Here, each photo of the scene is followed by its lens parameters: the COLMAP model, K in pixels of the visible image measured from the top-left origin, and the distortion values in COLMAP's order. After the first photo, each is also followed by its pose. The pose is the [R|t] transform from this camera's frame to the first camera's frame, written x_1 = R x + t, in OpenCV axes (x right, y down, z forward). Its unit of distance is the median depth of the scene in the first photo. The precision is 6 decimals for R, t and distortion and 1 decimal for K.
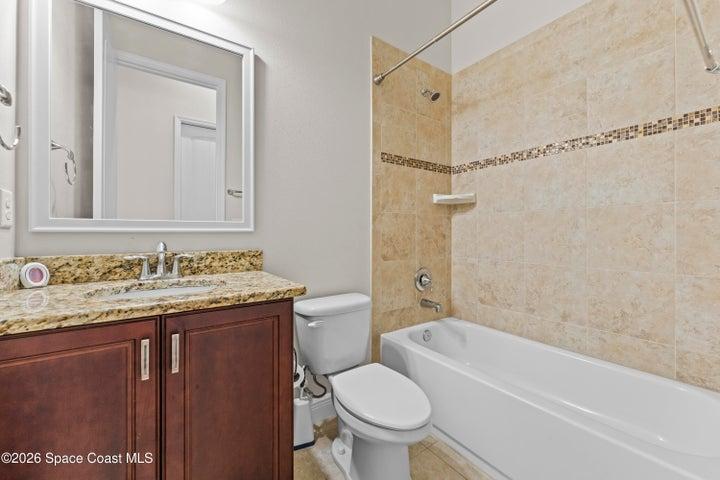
lens RADIAL K [[284.5, 0, 360.0], [0, 284.5, 240.0], [0, 0, 1]] dist [0.015001, -0.000003]
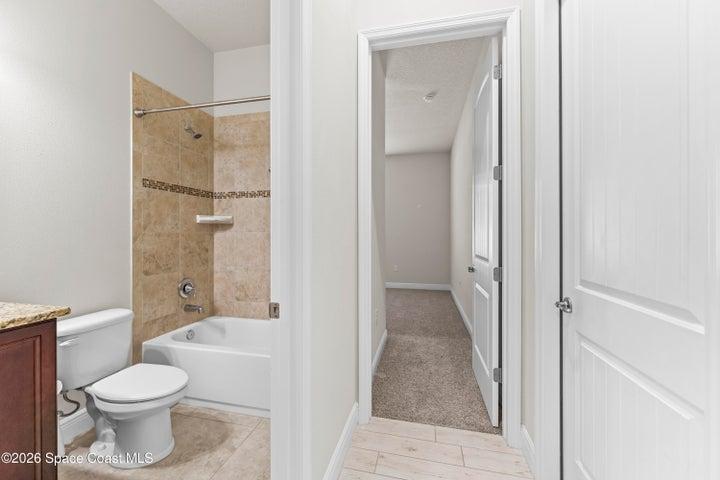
lens RADIAL K [[285.2, 0, 360.9], [0, 285.2, 236.7], [0, 0, 1]] dist [-0.004877, -0.000501]
pose [[0.735602, 0.000008, 0.677414, -0.057763], [0.008866, 0.999914, -0.009640, -0.071021], [-0.677356, 0.013097, 0.735539, -0.451779]]
